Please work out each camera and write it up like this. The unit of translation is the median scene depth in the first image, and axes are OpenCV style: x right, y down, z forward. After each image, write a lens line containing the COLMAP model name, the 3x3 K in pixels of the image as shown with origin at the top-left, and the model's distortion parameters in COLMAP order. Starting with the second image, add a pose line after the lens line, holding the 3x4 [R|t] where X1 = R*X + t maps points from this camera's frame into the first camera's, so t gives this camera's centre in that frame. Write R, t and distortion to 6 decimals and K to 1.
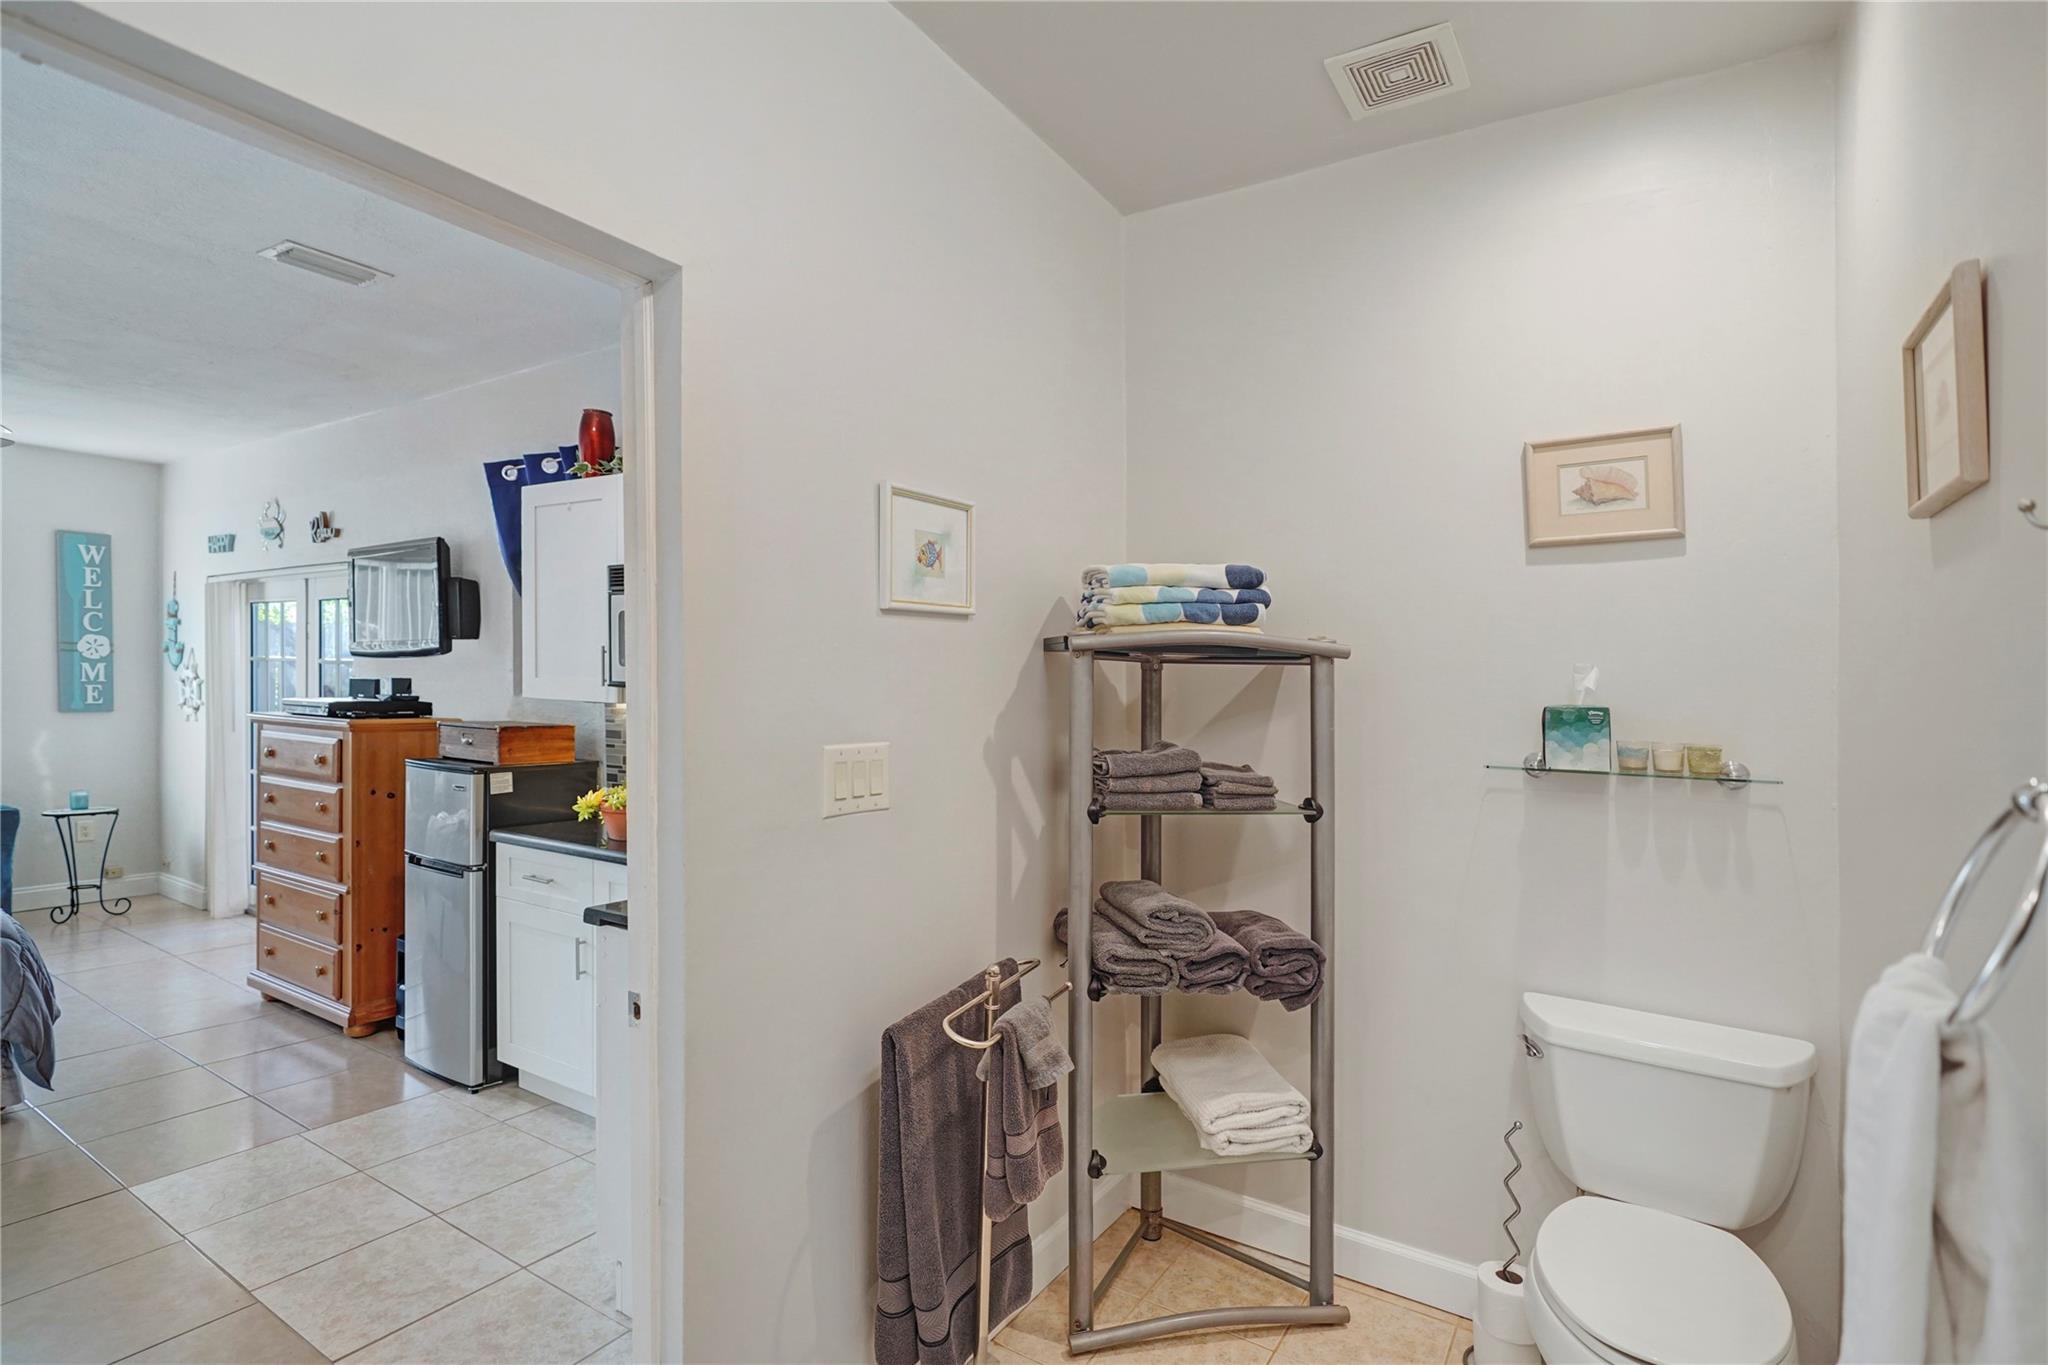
lens RADIAL K [[952.0, 0, 1028.2], [0, 952.0, 690.6], [0, 0, 1]] dist [-0.020227, 0.000325]
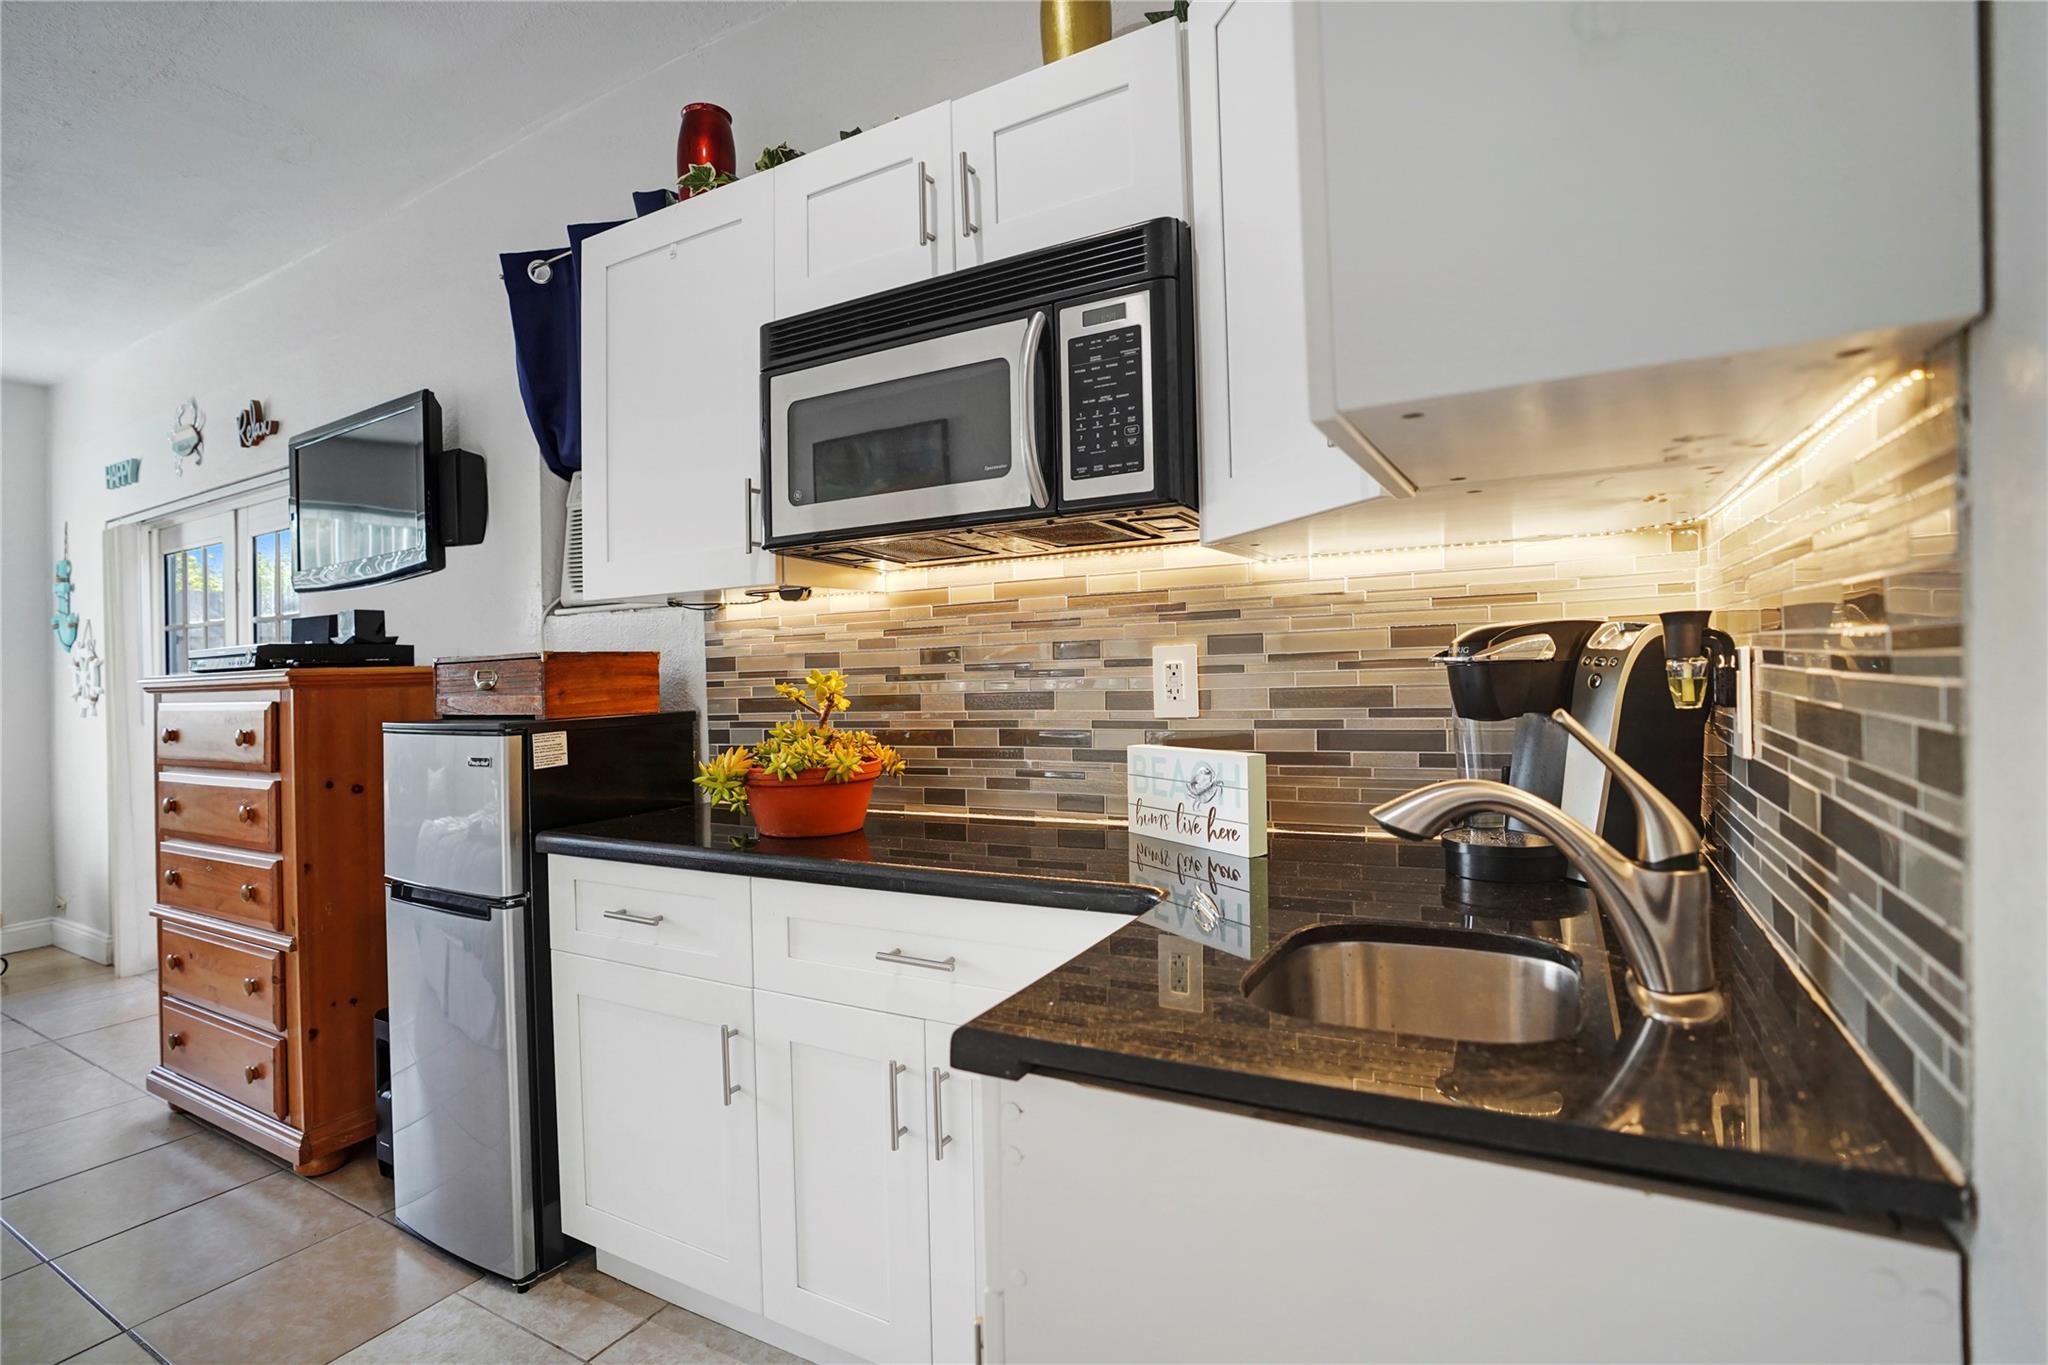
lens RADIAL K [[947.6, 0, 1026.5], [0, 947.6, 614.6], [0, 0, 1]] dist [-0.067399, 0.021056]
pose [[0.997486, -0.054561, 0.045222, -0.248428], [0.057102, 0.996743, -0.056947, 0.055370], [-0.041968, 0.059386, 0.997353, 0.358487]]
